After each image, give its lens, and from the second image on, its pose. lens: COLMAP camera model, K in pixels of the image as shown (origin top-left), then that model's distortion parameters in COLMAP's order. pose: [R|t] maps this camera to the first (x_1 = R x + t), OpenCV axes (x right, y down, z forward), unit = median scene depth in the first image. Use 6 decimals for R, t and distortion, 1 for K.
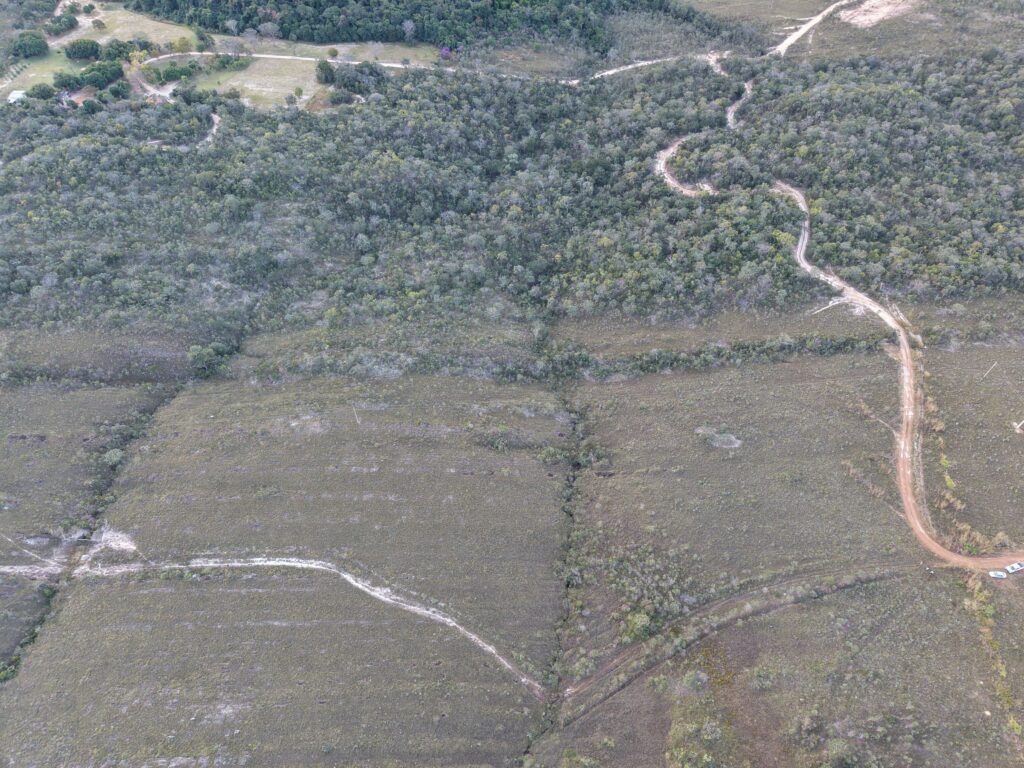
lens RADIAL K [[684.0, 0, 513.4], [0, 684.0, 382.2], [0, 0, 1]] dist [0.015733, -0.012742]
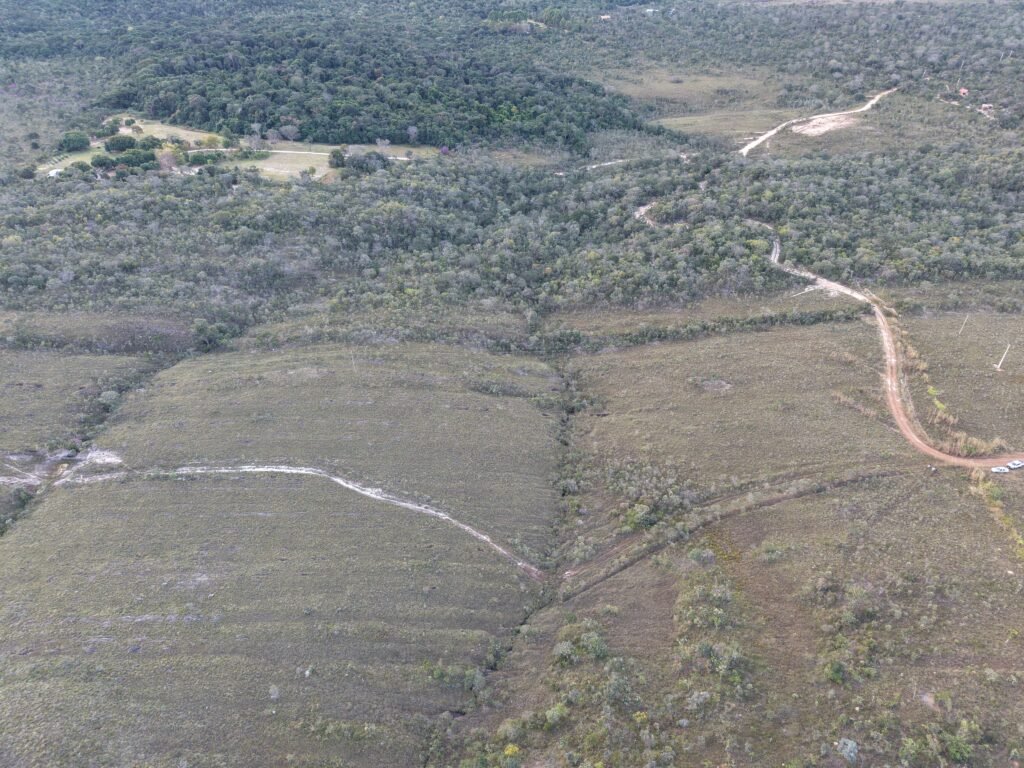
lens RADIAL K [[684.0, 0, 513.4], [0, 684.0, 384.7], [0, 0, 1]] dist [0.015733, -0.012742]
pose [[0.999927, -0.003543, 0.011579, -0.002791], [0.006349, 0.967672, -0.252132, 0.313515], [-0.010311, 0.252187, 0.967623, 0.018163]]
